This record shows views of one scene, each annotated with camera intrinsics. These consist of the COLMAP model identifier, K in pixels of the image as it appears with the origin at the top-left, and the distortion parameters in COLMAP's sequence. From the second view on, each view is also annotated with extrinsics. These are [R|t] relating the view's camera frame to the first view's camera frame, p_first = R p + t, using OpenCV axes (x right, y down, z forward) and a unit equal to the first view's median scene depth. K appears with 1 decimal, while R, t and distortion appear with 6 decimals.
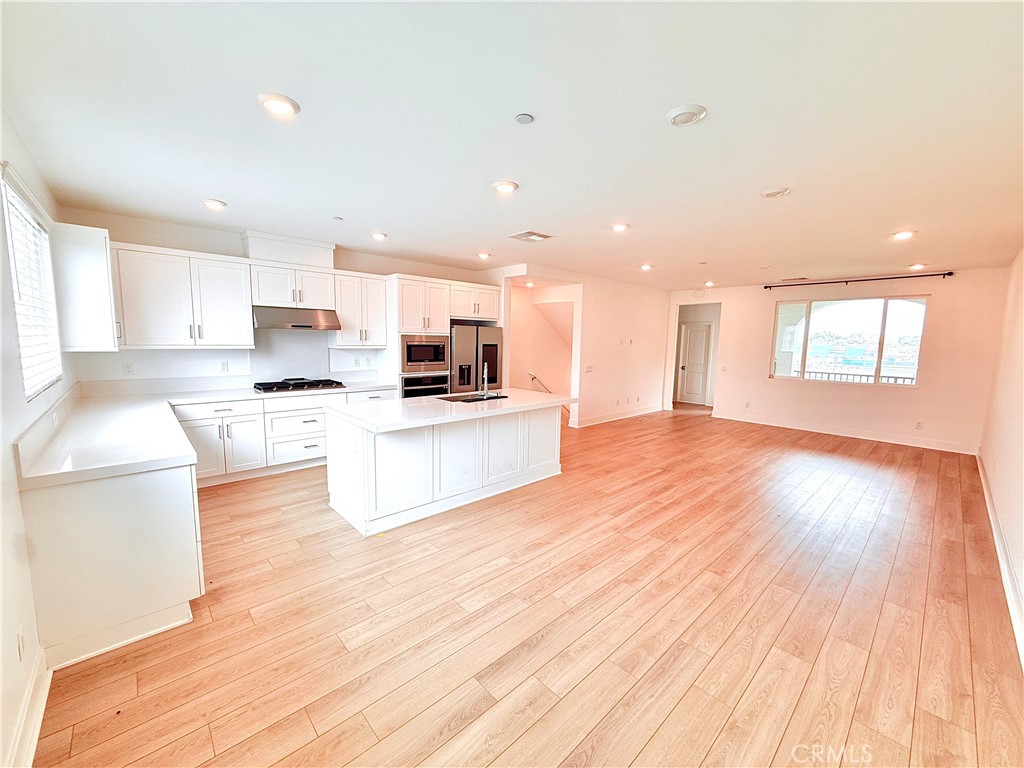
lens RADIAL K [[407.9, 0, 508.7], [0, 407.9, 386.0], [0, 0, 1]] dist [-0.001190, 0.000330]
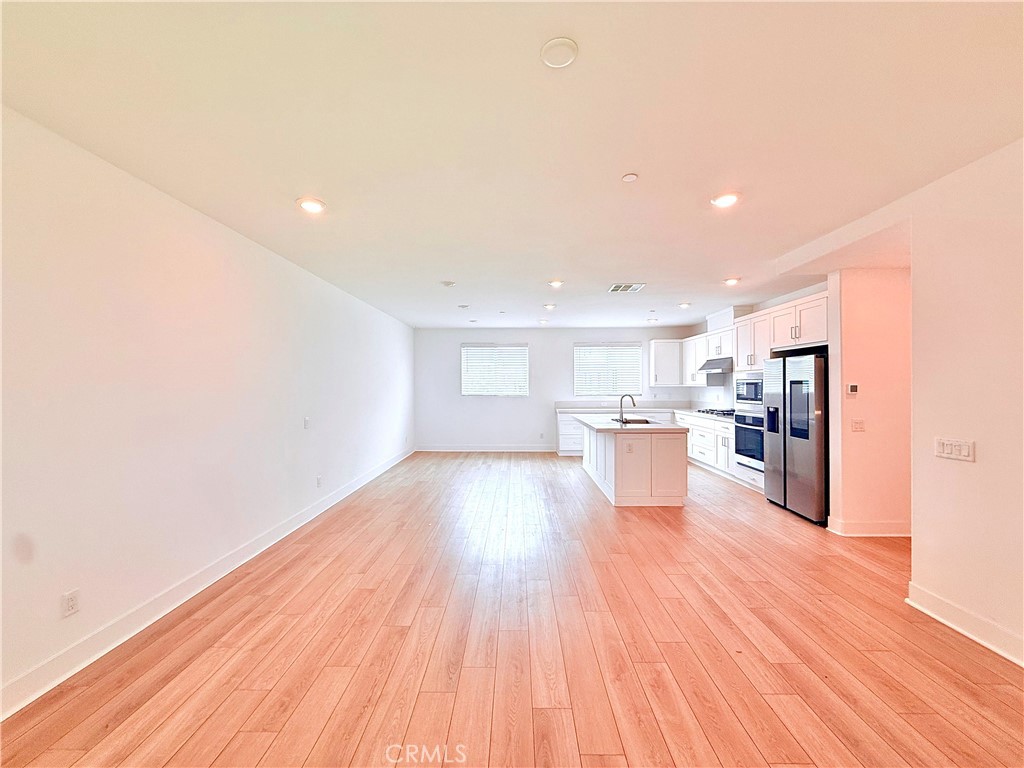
lens RADIAL K [[407.9, 0, 508.7], [0, 407.9, 386.0], [0, 0, 1]] dist [-0.001190, 0.000330]
pose [[-0.692833, -0.014605, -0.720951, 0.922193], [-0.092160, 0.993389, 0.068442, -0.111099], [0.715185, 0.113862, -0.689598, 1.307485]]
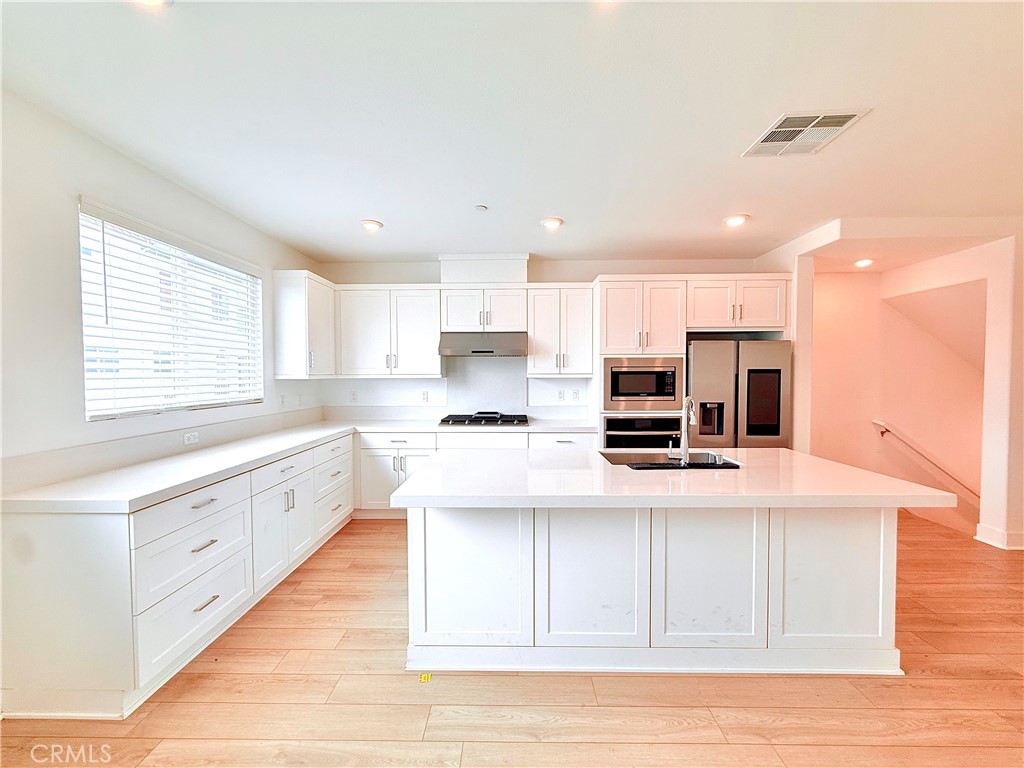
lens RADIAL K [[407.9, 0, 508.7], [0, 407.9, 386.0], [0, 0, 1]] dist [-0.001190, 0.000330]
pose [[0.720957, 0.000420, -0.692980, 0.114010], [-0.063166, 0.995877, -0.065112, -0.018306], [0.690095, 0.090715, 0.718010, 0.366710]]
